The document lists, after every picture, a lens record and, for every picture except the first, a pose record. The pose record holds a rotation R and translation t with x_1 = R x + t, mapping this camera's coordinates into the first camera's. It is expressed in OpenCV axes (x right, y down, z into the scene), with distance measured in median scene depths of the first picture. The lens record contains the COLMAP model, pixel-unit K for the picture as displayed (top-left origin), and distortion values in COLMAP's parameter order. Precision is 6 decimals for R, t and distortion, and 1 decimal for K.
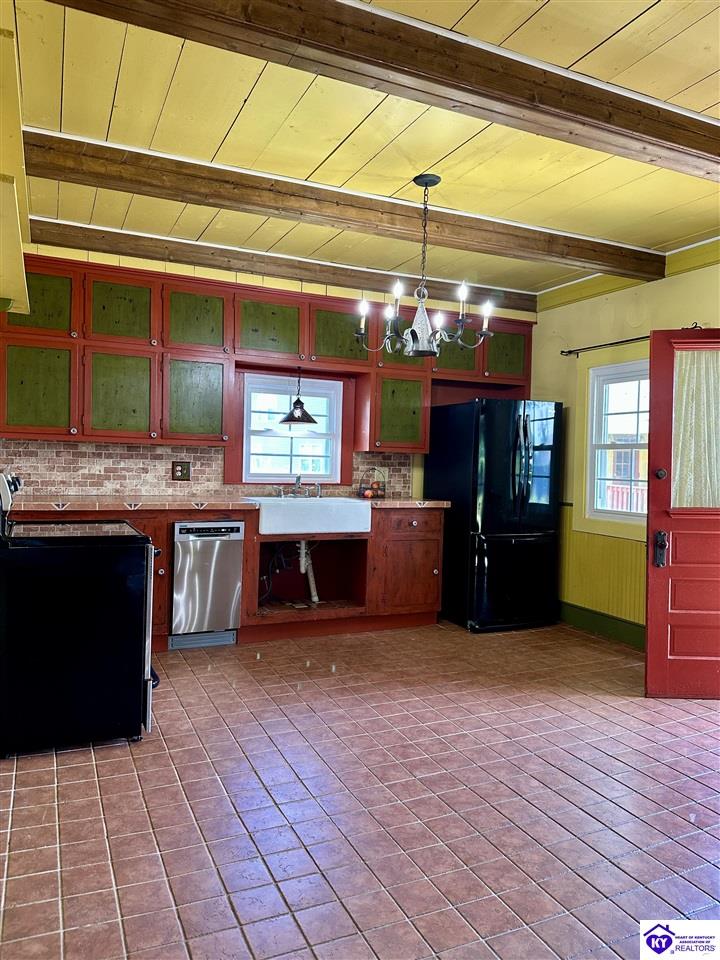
lens RADIAL K [[679.7, 0, 351.8], [0, 679.7, 484.8], [0, 0, 1]] dist [0.053798, -0.052231]
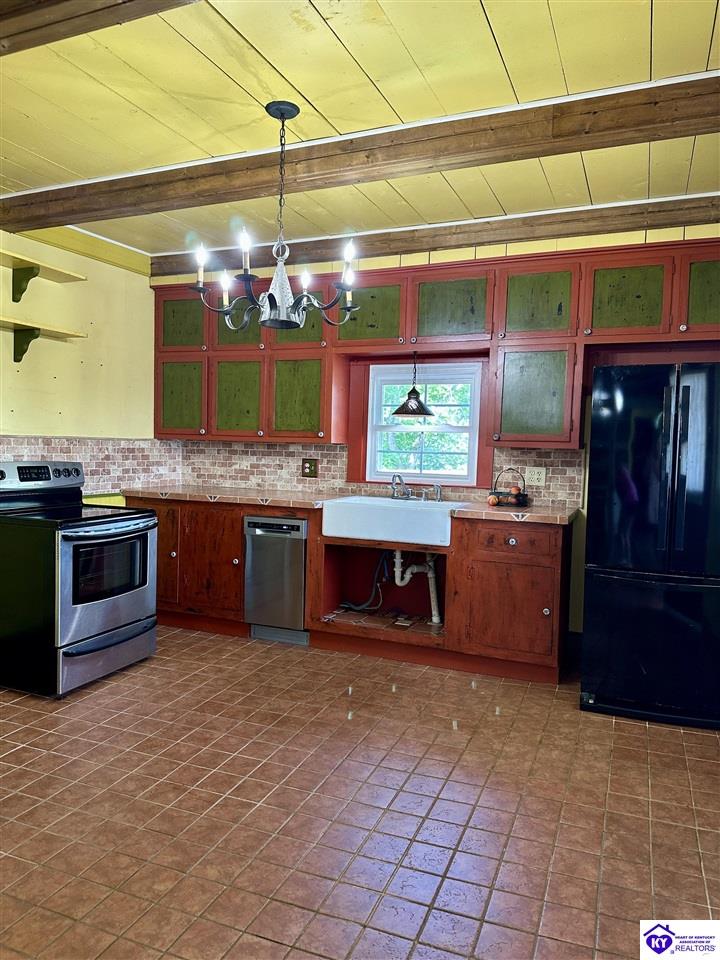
lens RADIAL K [[679.7, 0, 351.8], [0, 679.7, 484.8], [0, 0, 1]] dist [0.053798, -0.052231]
pose [[0.676410, 0.033418, -0.735767, 0.555218], [-0.032187, 0.999357, 0.015799, -0.013574], [0.735821, 0.012996, 0.677051, 0.372623]]
